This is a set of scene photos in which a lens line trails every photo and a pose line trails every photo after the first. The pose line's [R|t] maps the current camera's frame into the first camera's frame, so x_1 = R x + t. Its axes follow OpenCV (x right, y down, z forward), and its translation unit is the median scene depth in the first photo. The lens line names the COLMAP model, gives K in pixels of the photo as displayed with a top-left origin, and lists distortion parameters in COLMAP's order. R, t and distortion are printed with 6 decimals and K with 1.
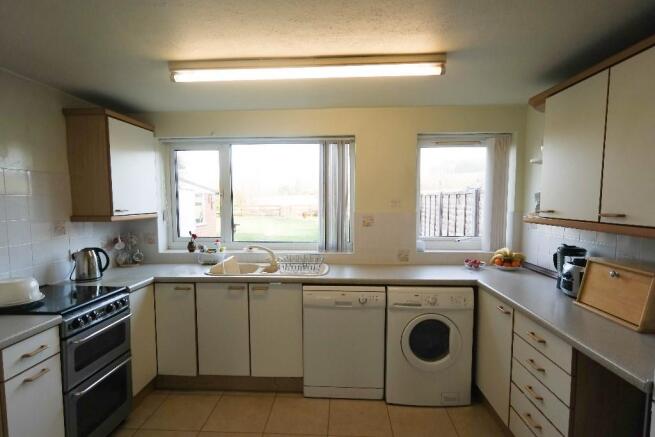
lens RADIAL K [[345.3, 0, 324.8], [0, 345.3, 227.9], [0, 0, 1]] dist [0.002393, 0.000229]
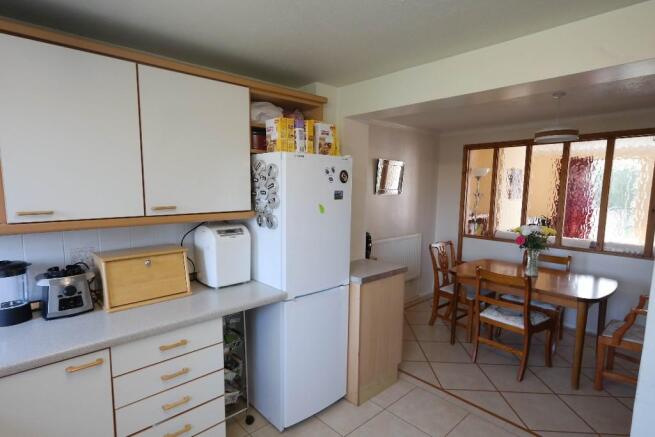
lens RADIAL K [[345.3, 0, 324.8], [0, 345.3, 227.9], [0, 0, 1]] dist [0.002393, 0.000229]
pose [[-0.715971, -0.084156, 0.693039, -0.307361], [0.060876, 0.981401, 0.182062, -0.140244], [-0.695471, 0.172541, -0.697531, 1.398565]]
